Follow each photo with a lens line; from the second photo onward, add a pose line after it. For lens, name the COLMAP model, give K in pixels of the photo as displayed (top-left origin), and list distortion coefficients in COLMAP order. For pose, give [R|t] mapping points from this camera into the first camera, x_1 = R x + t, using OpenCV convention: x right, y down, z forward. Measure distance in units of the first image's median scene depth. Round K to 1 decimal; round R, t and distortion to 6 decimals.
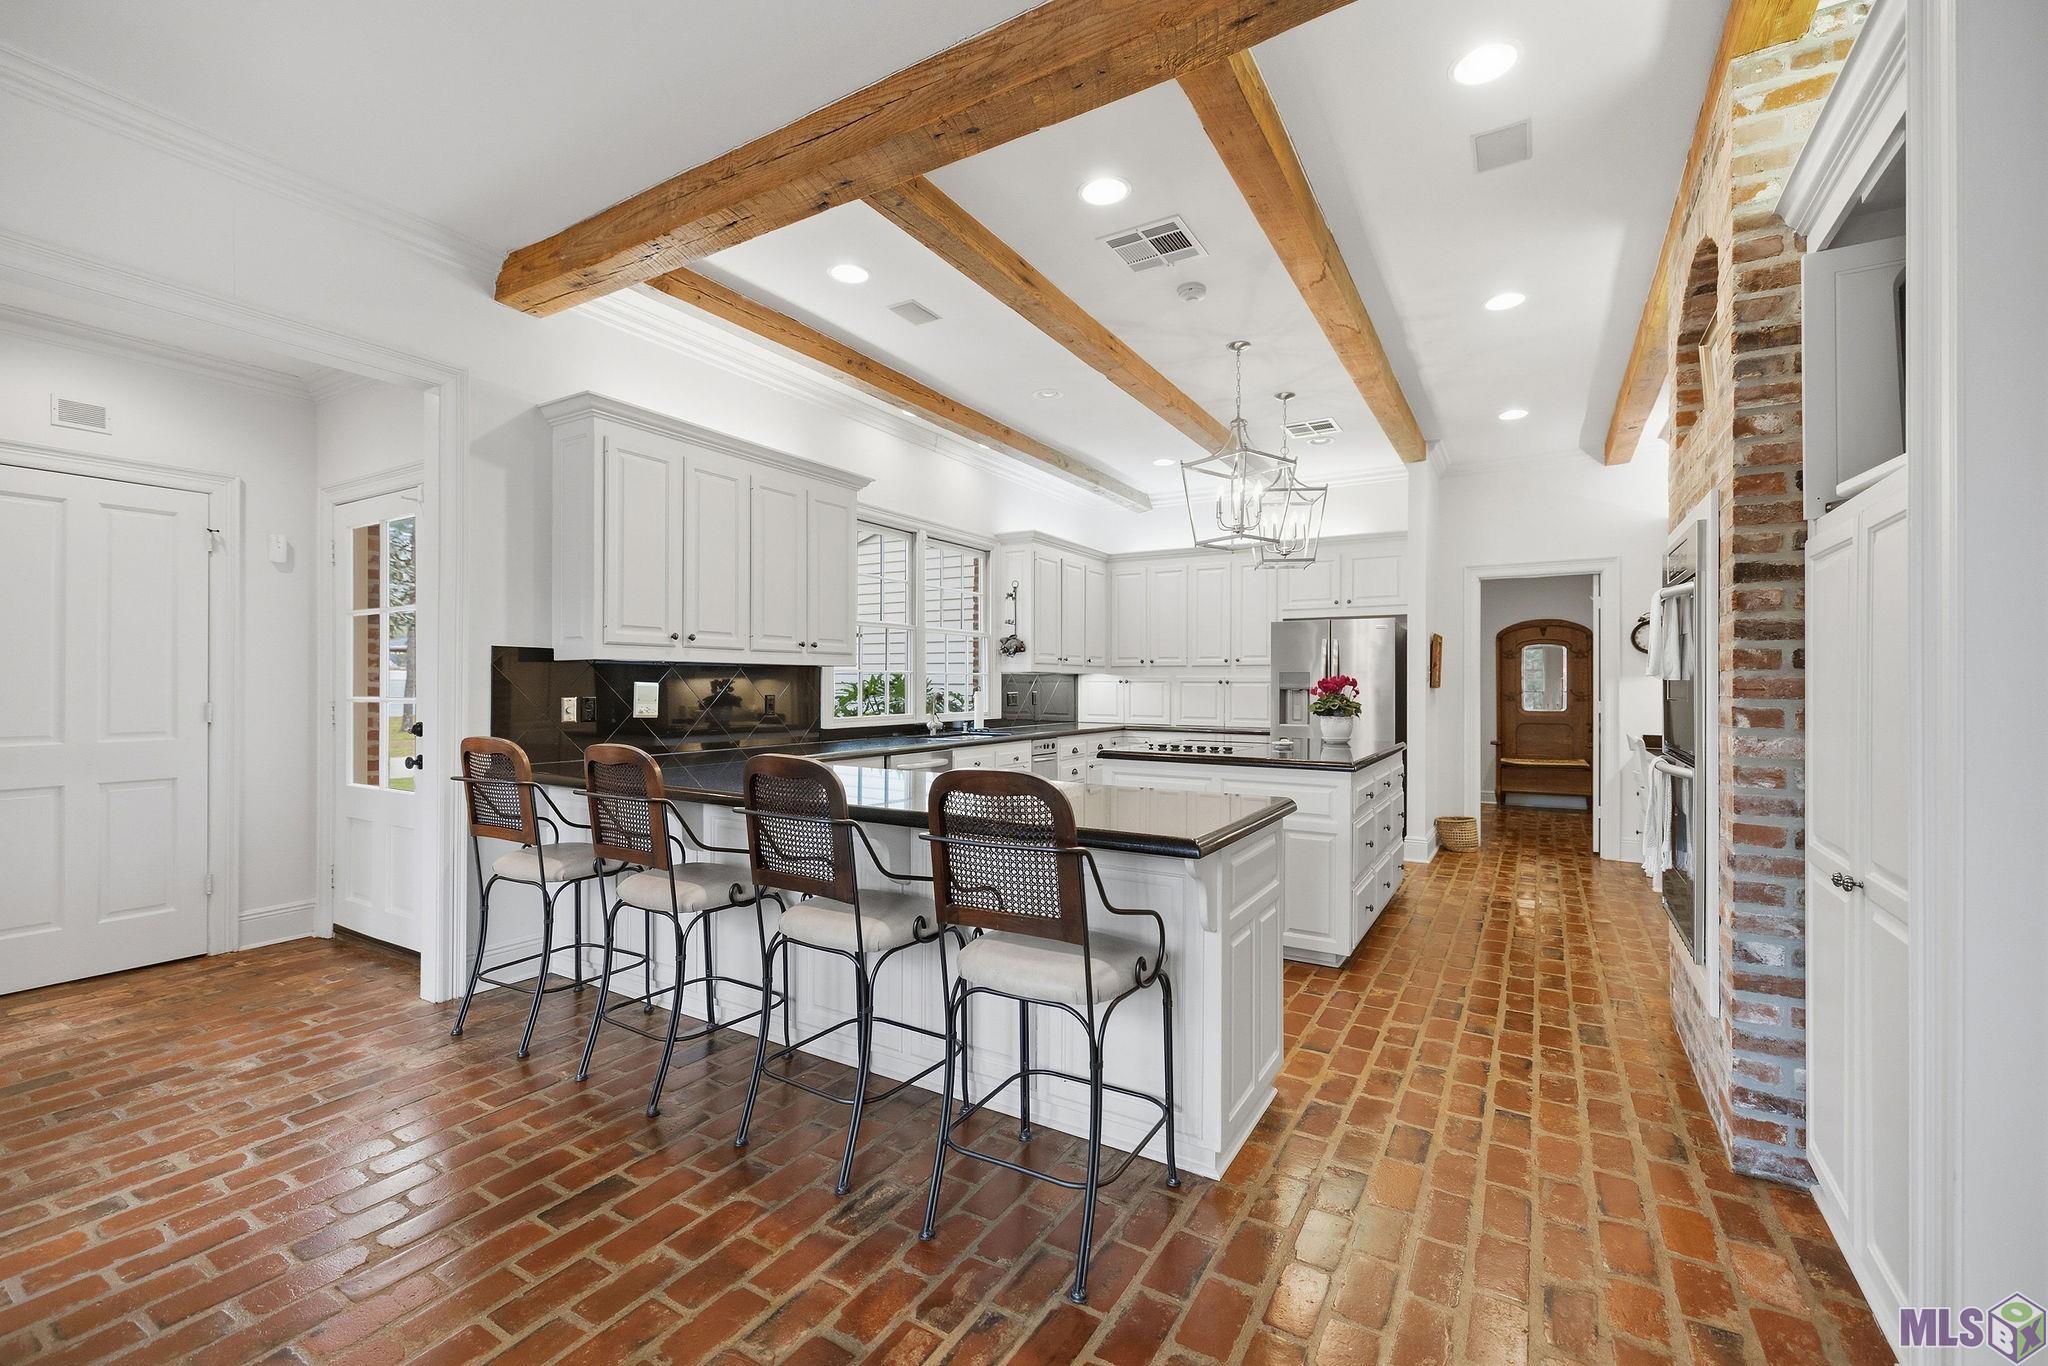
lens RADIAL K [[862.9, 0, 1018.6], [0, 862.9, 684.0], [0, 0, 1]] dist [-0.001682, 0.000032]
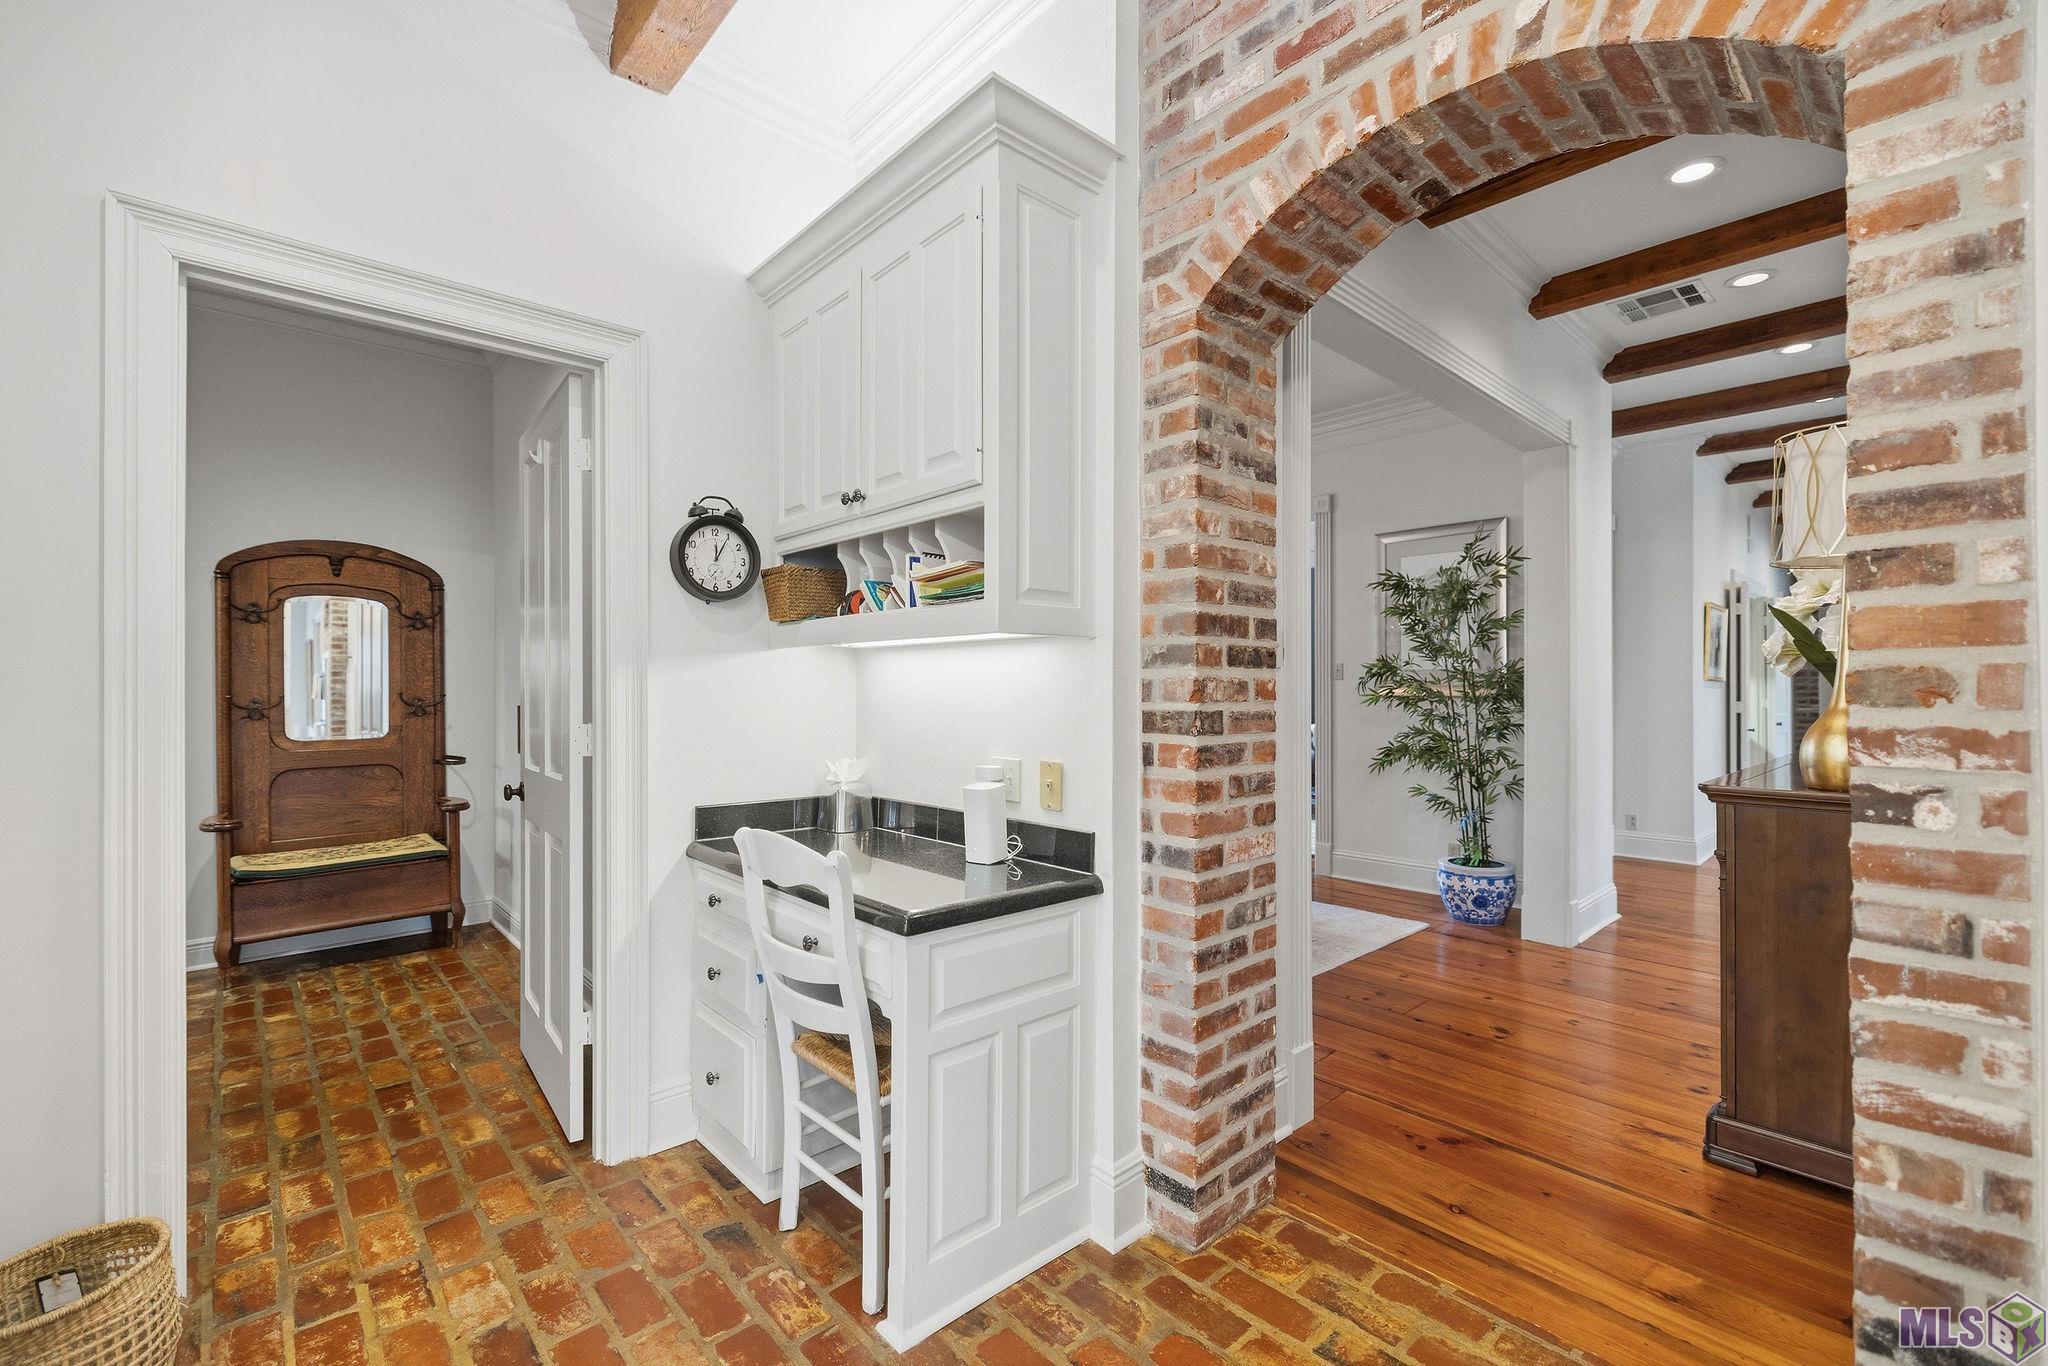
lens RADIAL K [[862.9, 0, 1018.6], [0, 862.9, 684.0], [0, 0, 1]] dist [-0.001682, 0.000032]
pose [[0.284750, 0.005213, 0.958588, 0.272072], [-0.001962, 0.999986, -0.004855, 0.003476], [-0.958600, -0.000498, 0.284756, 0.522083]]
